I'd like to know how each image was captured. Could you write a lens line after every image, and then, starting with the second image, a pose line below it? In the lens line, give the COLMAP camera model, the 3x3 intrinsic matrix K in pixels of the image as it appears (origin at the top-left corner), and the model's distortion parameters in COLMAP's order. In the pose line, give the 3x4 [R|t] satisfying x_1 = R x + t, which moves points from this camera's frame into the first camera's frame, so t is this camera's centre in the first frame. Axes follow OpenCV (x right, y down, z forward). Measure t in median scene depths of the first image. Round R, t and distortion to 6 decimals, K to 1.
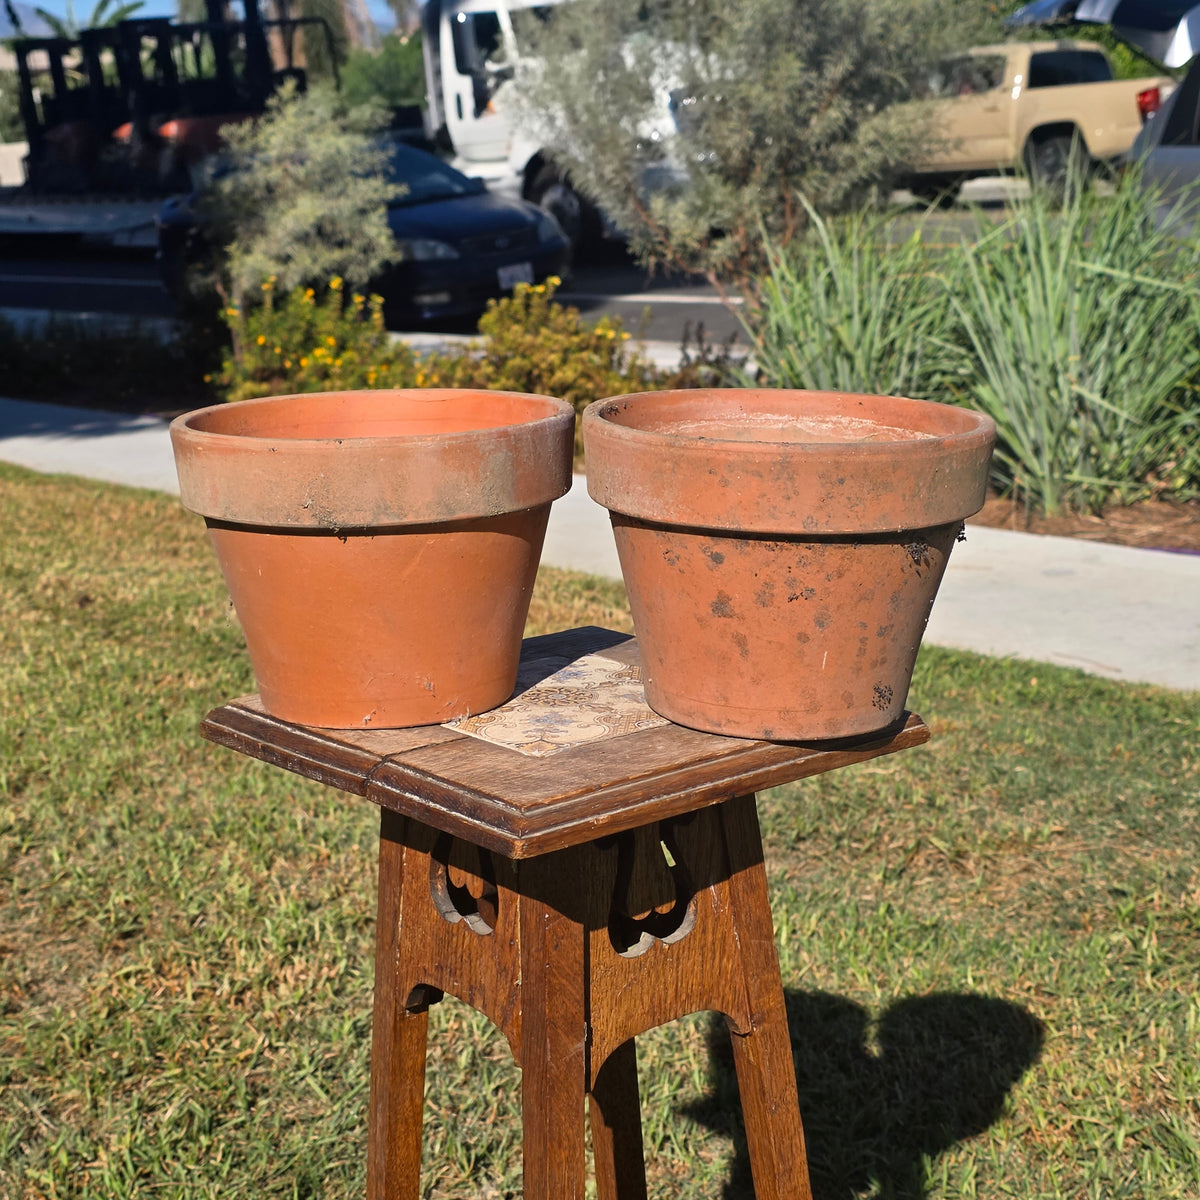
lens RADIAL K [[2292.3, 0, 606.5], [0, 2292.3, 600.1], [0, 0, 1]] dist [0.108131, 0.000000]
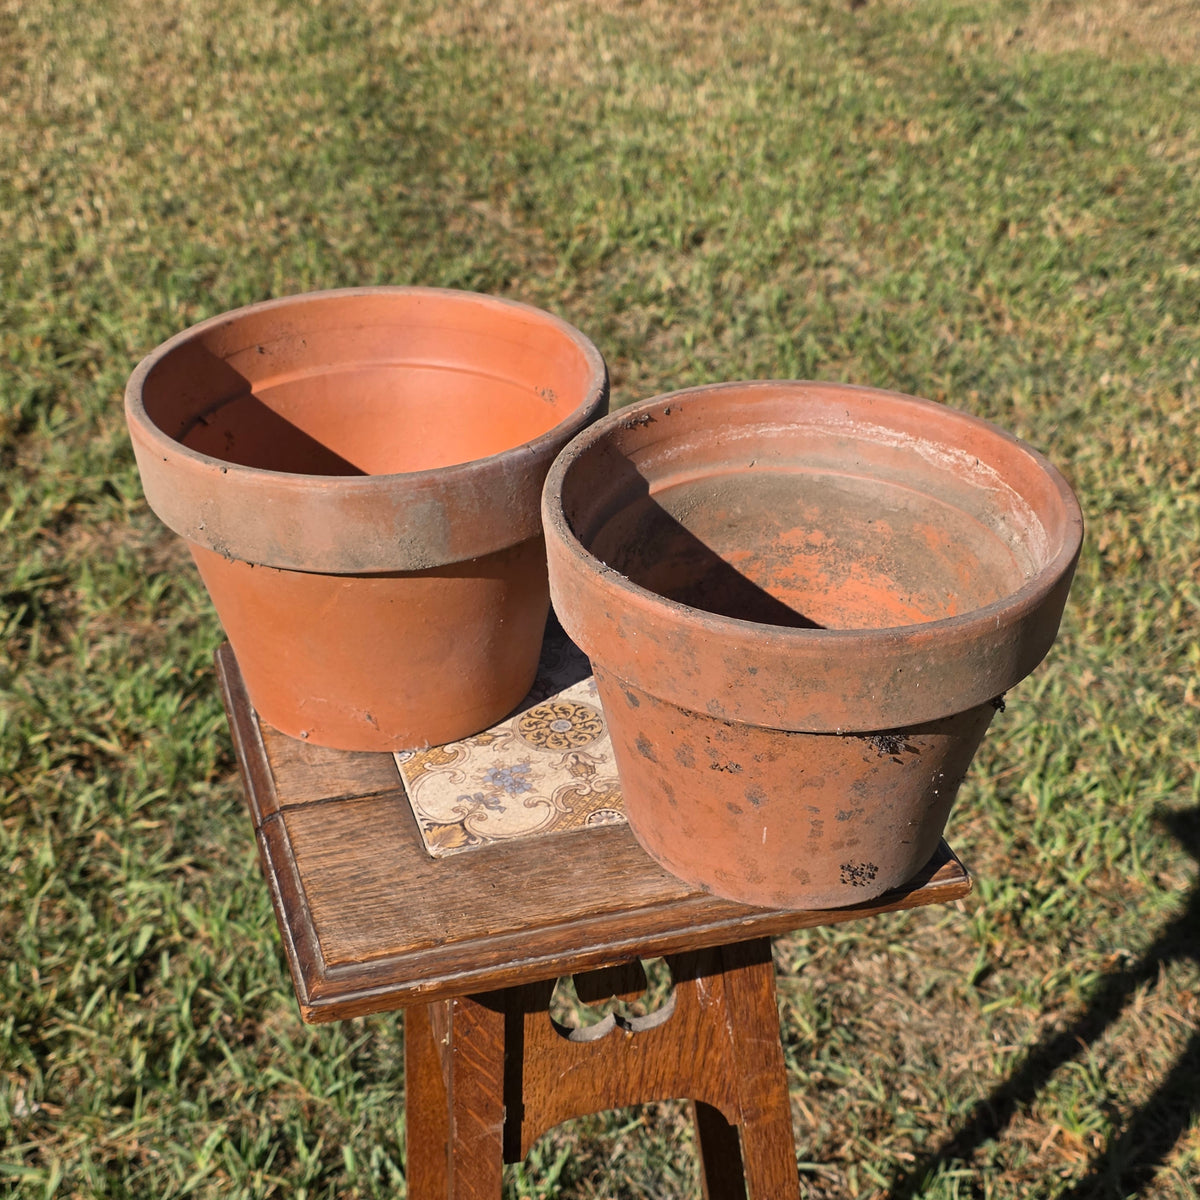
lens RADIAL K [[2292.3, 0, 652.0], [0, 2292.3, 581.2], [0, 0, 1]] dist [0.108131, 0.000000]
pose [[0.909677, 0.221561, -0.351282, 0.293052], [-0.101824, 0.938981, 0.328552, -0.287860], [0.402641, -0.263108, 0.876729, 0.284187]]
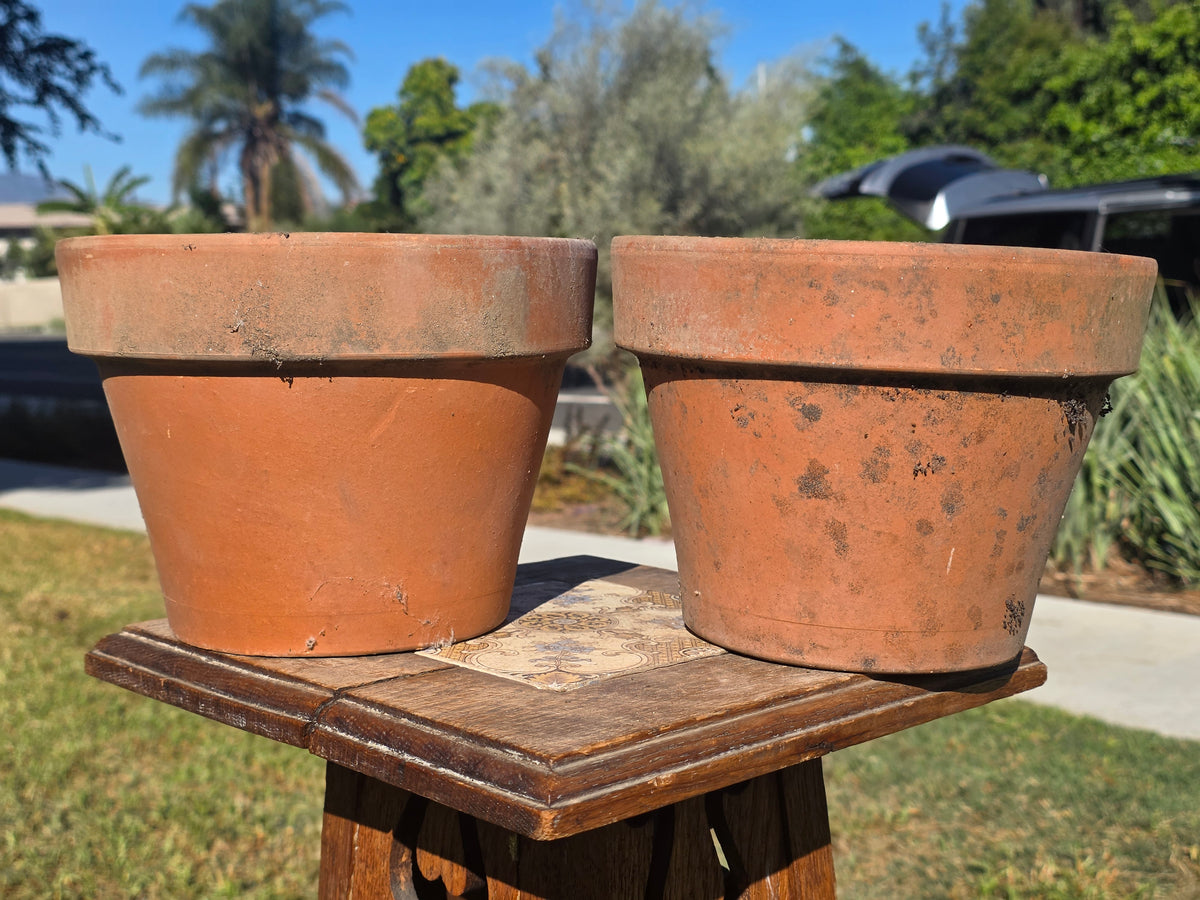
lens RADIAL K [[1674.9, 0, 621.9], [0, 1674.9, 434.9], [0, 0, 1]] dist [0.054728, 0.000000]
pose [[0.996665, 0.017578, 0.079682, -0.047949], [-0.007593, 0.992264, -0.123912, 0.049081], [-0.081243, 0.122894, 0.989089, 0.436412]]
